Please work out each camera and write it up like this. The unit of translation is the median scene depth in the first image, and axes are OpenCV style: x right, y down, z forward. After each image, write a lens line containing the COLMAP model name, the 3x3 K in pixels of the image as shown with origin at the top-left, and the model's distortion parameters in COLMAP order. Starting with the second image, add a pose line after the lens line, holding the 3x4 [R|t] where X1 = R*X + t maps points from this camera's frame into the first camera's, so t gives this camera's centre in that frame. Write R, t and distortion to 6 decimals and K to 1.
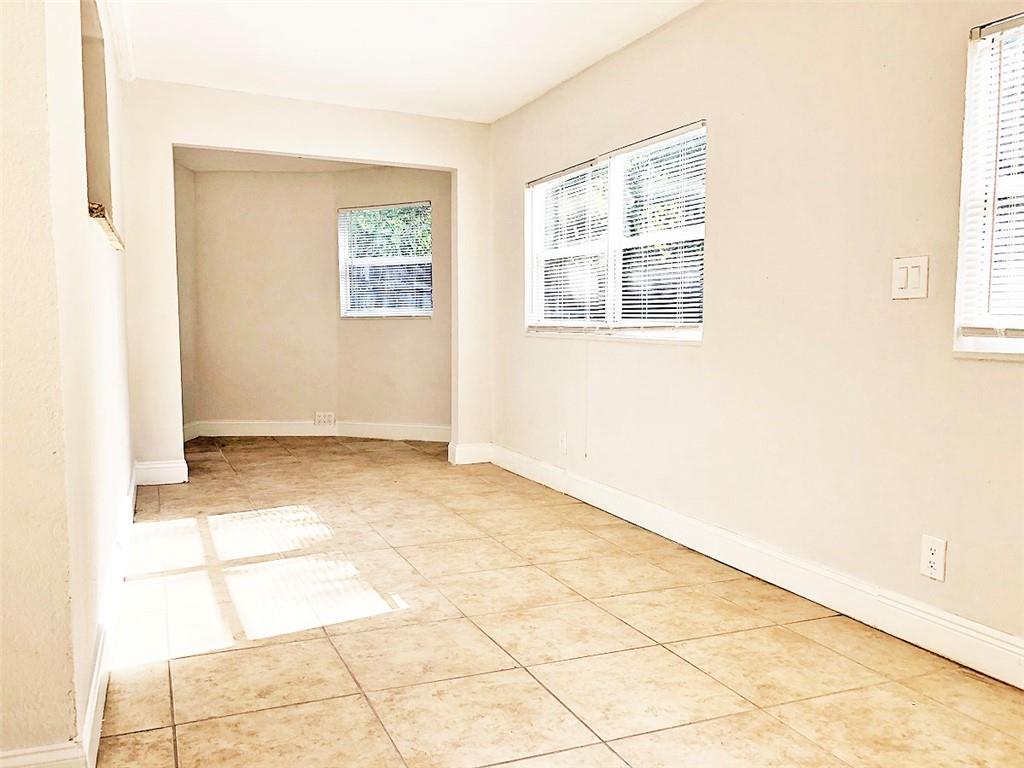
lens RADIAL K [[870.2, 0, 512.0], [0, 870.2, 384.0], [0, 0, 1]] dist [0.016353, -0.071540]
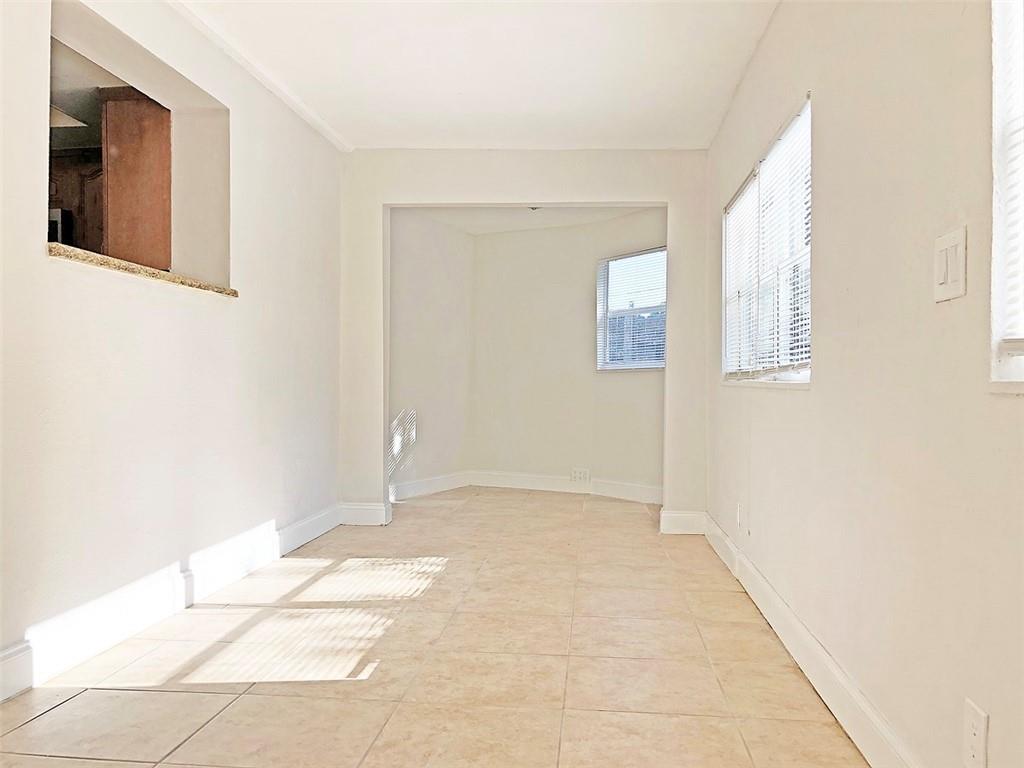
lens RADIAL K [[870.2, 0, 512.0], [0, 870.2, 384.0], [0, 0, 1]] dist [0.016353, -0.071540]
pose [[0.875198, 0.007260, -0.483711, 0.372877], [-0.044790, 0.996808, -0.066081, 0.011684], [0.481687, 0.079499, 0.872730, 0.249832]]
